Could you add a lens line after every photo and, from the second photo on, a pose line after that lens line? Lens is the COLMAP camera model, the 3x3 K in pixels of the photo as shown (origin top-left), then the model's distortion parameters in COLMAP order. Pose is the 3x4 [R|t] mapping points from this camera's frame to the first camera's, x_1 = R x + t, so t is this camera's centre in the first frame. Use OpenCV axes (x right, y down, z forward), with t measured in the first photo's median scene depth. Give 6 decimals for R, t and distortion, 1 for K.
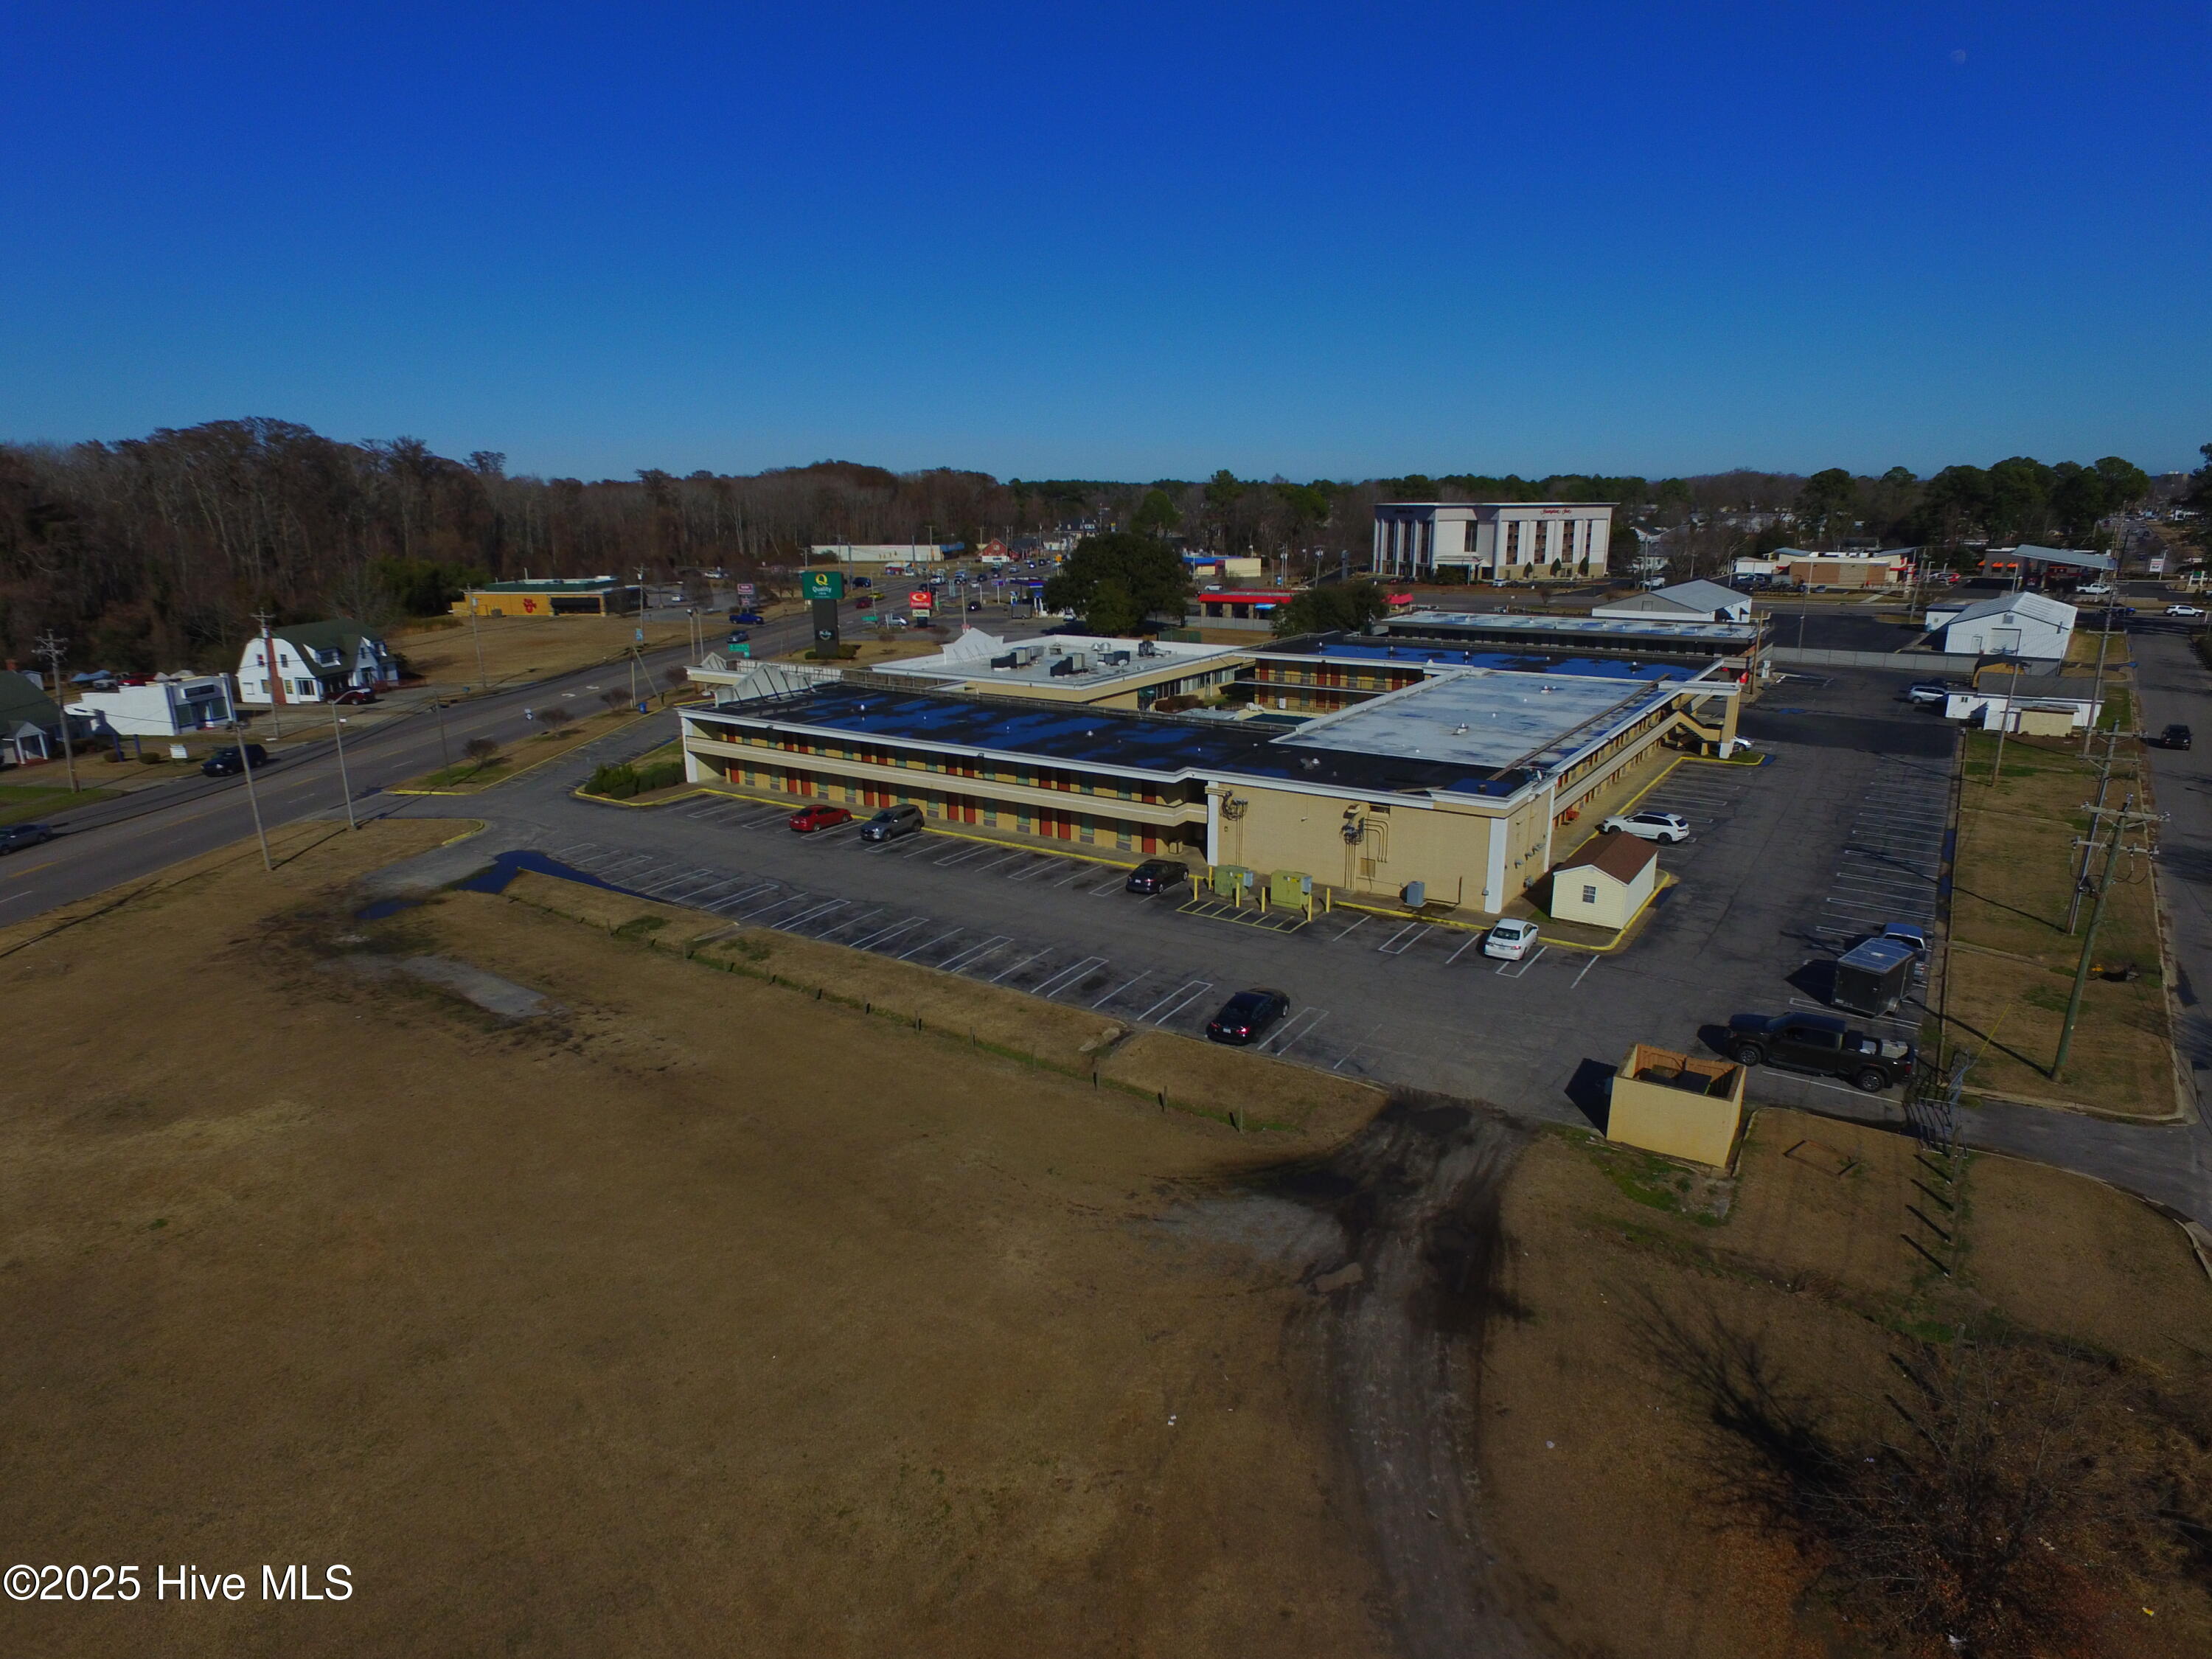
lens RADIAL K [[1276.8, 0, 1108.3], [0, 1276.8, 823.7], [0, 0, 1]] dist [-0.015057, 0.017533]
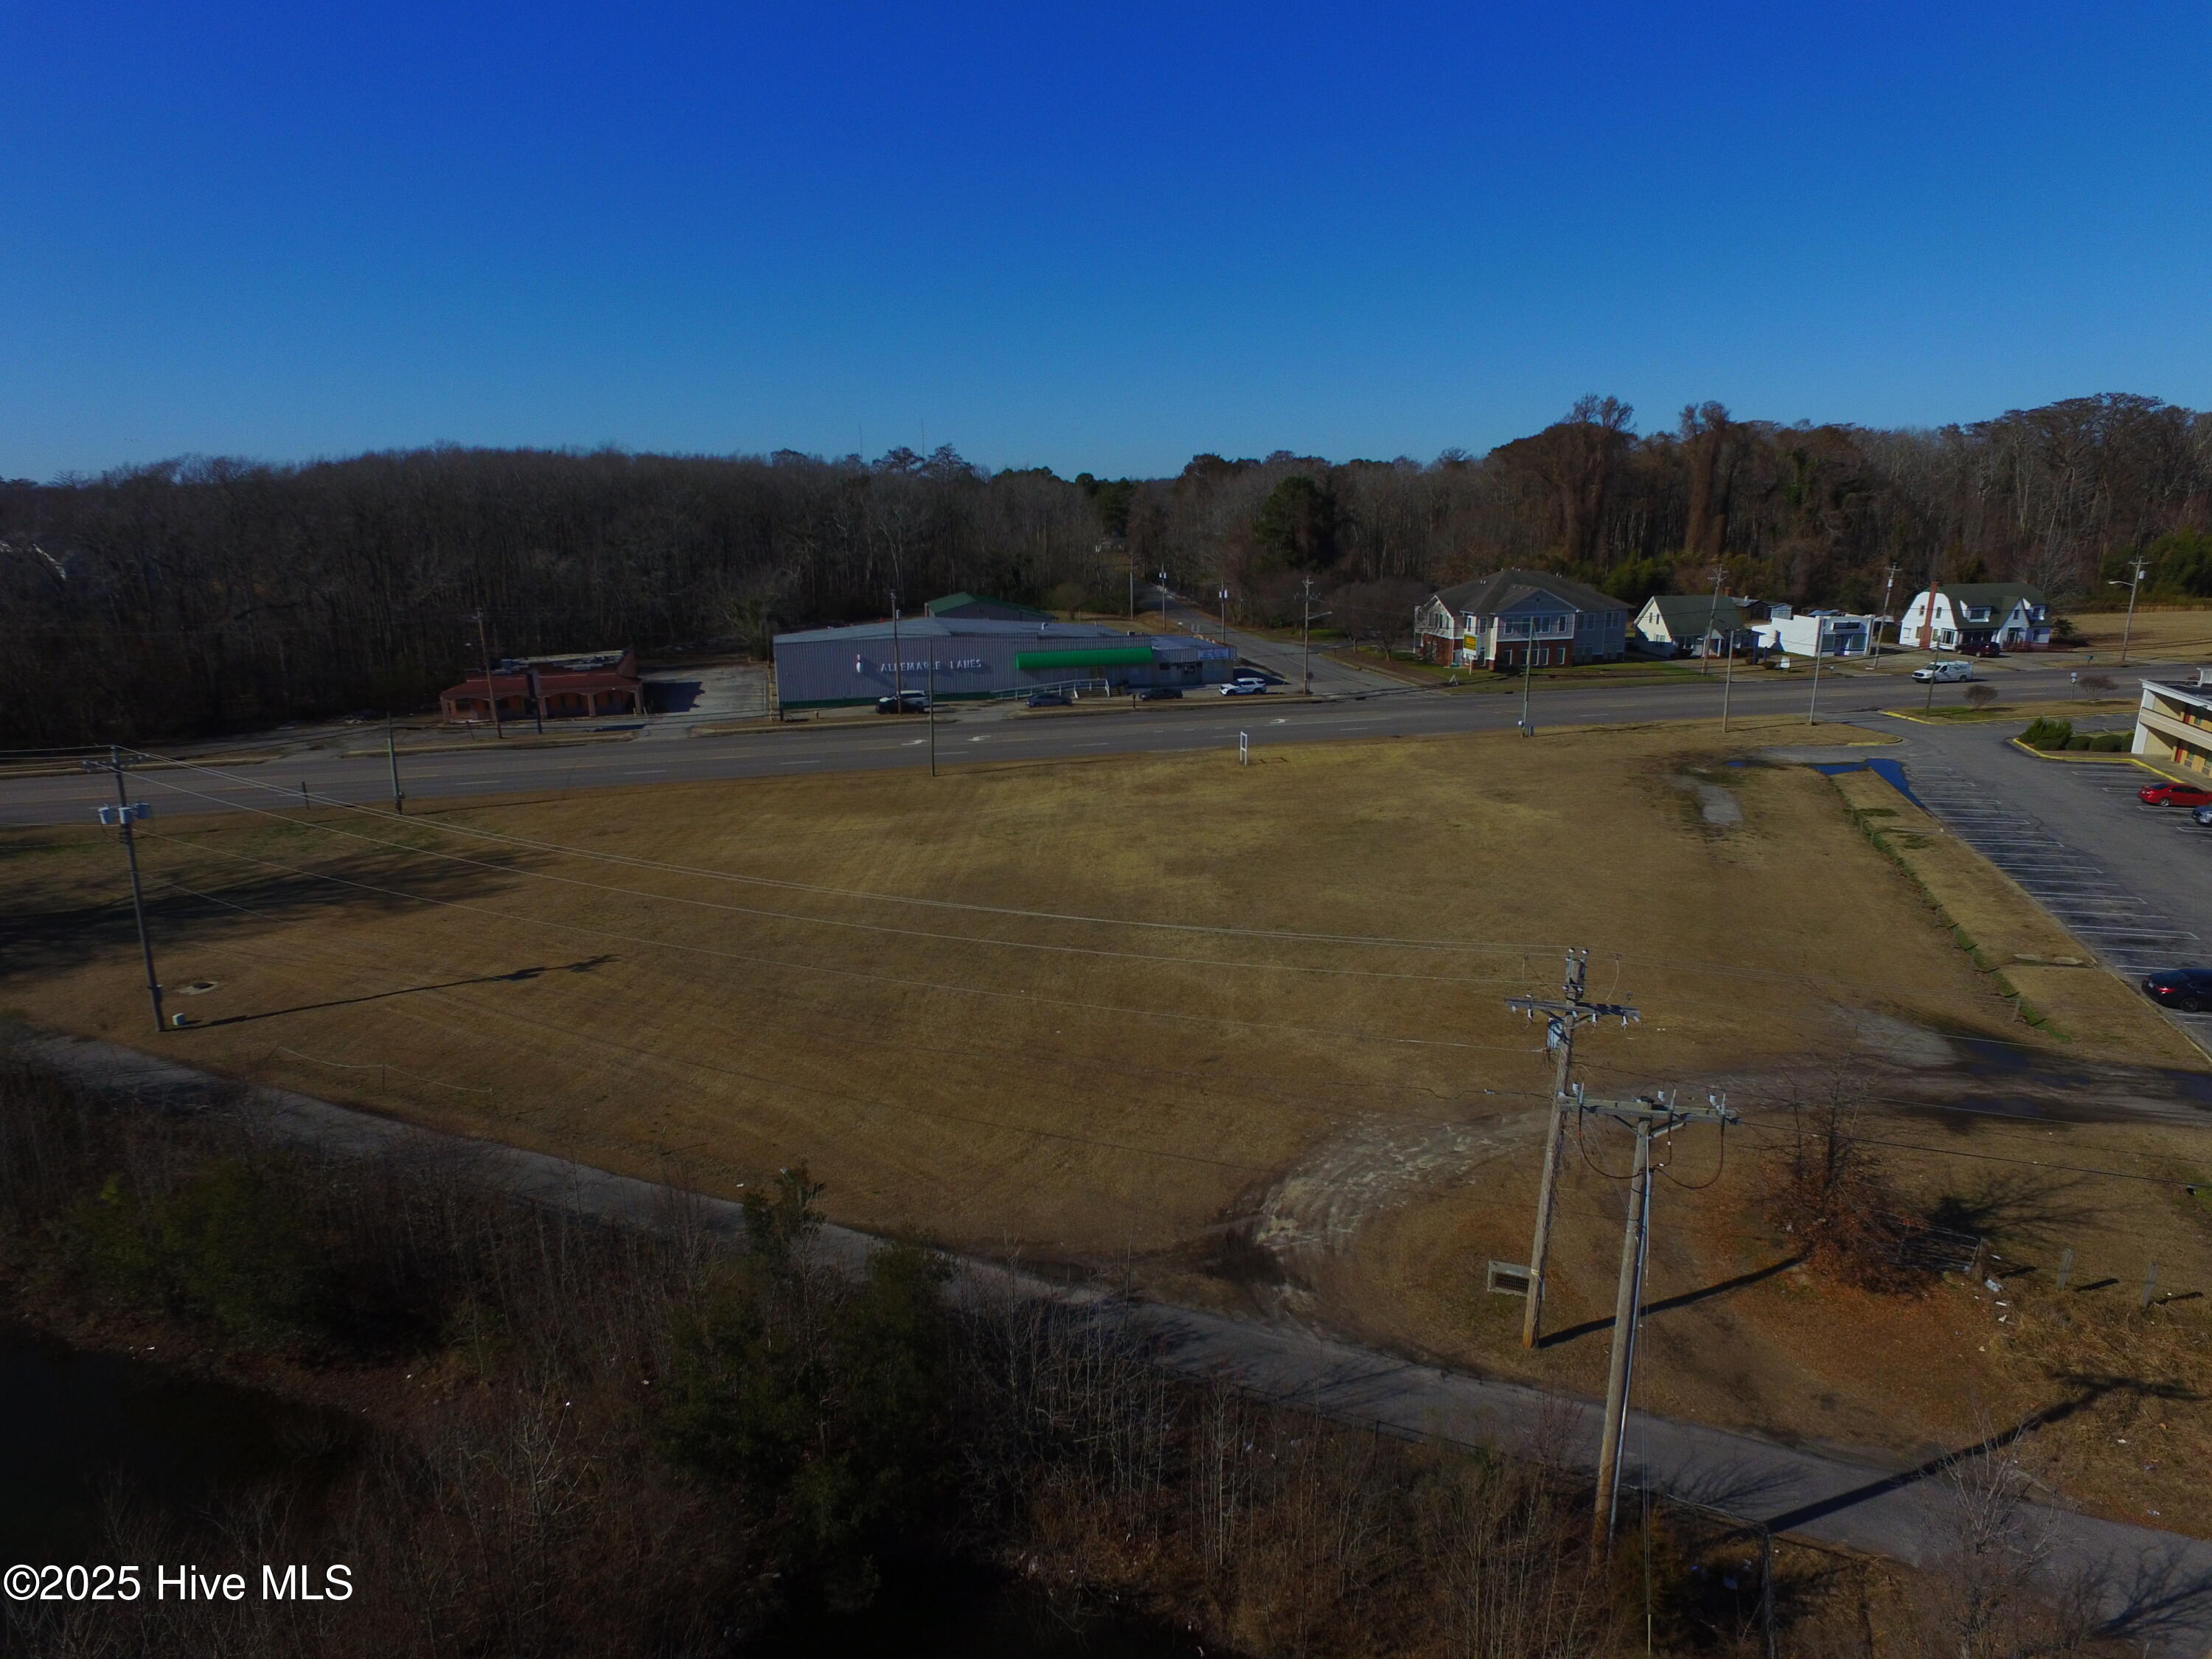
lens RADIAL K [[1276.8, 0, 1097.7], [0, 1276.8, 830.8], [0, 0, 1]] dist [-0.015057, 0.017533]
pose [[0.259005, 0.256728, -0.931132, 0.372909], [-0.232920, 0.952180, 0.197742, 0.016002], [0.937371, 0.165663, 0.306416, -0.072113]]
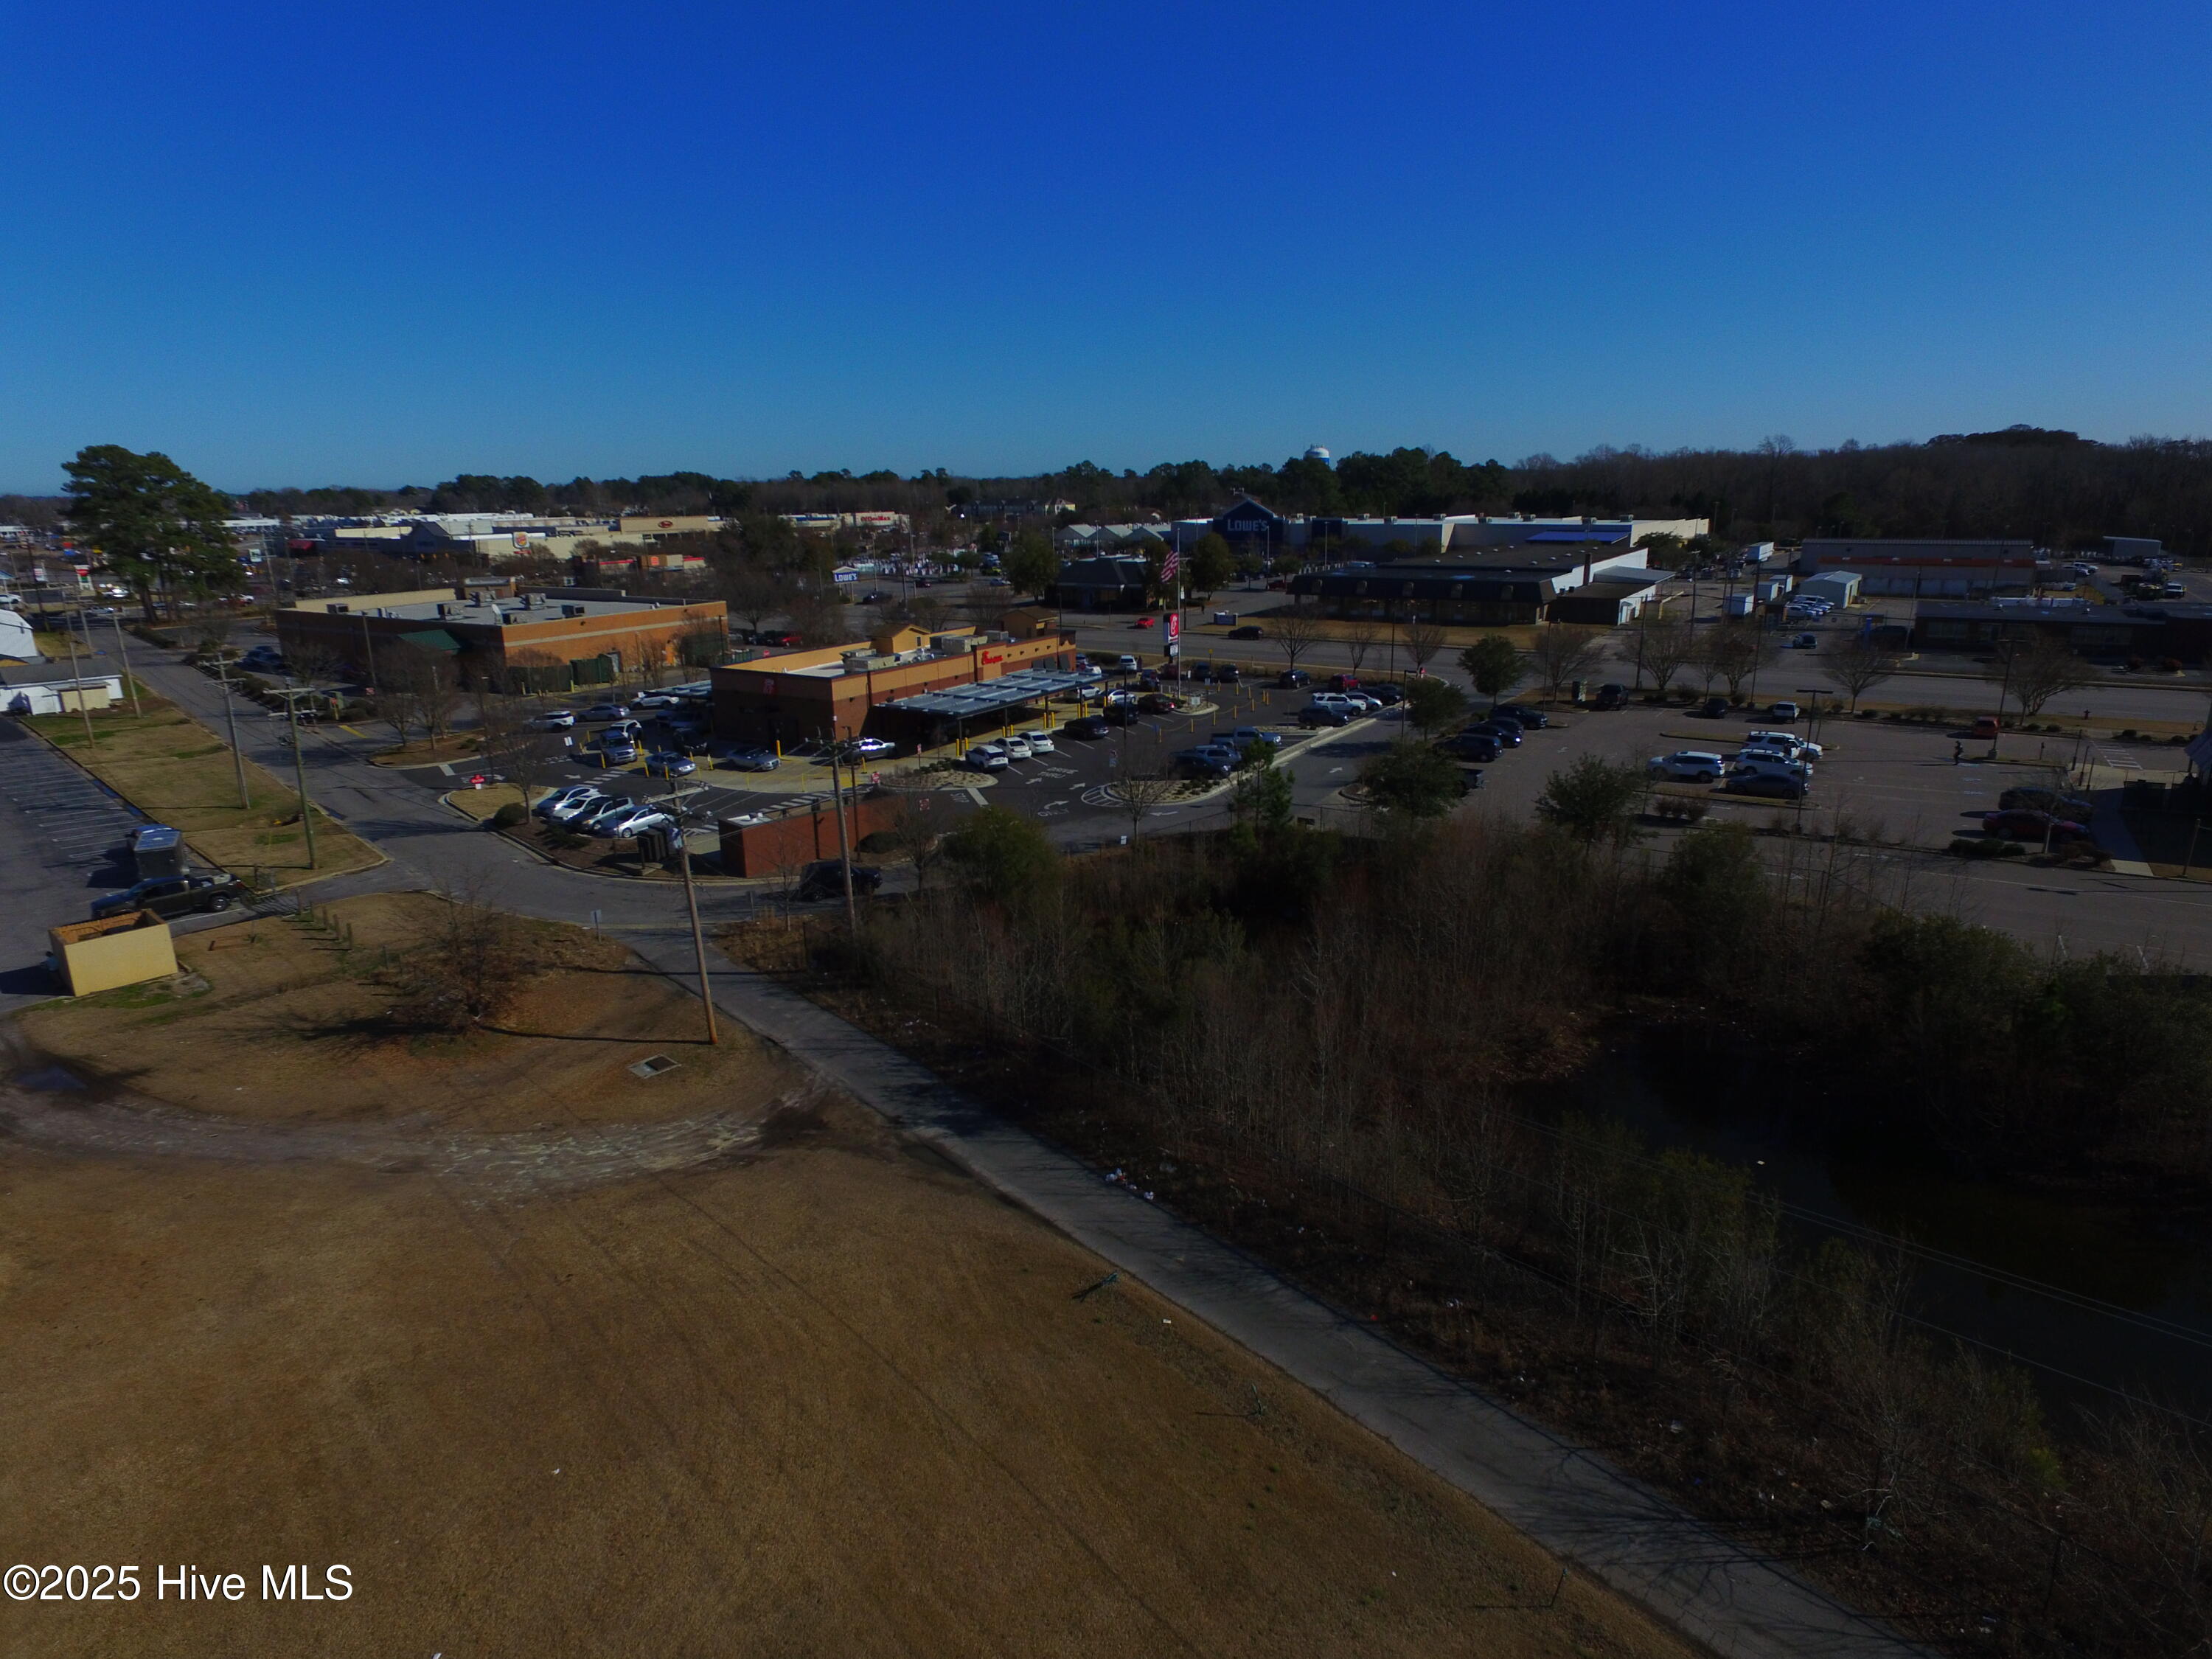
lens RADIAL K [[1276.8, 0, 1101.9], [0, 1276.8, 848.2], [0, 0, 1]] dist [-0.015057, 0.017533]
pose [[0.176456, -0.267832, 0.947169, -0.232417], [0.262975, 0.940118, 0.216846, 0.039745], [-0.948529, 0.210818, 0.236322, -0.118015]]
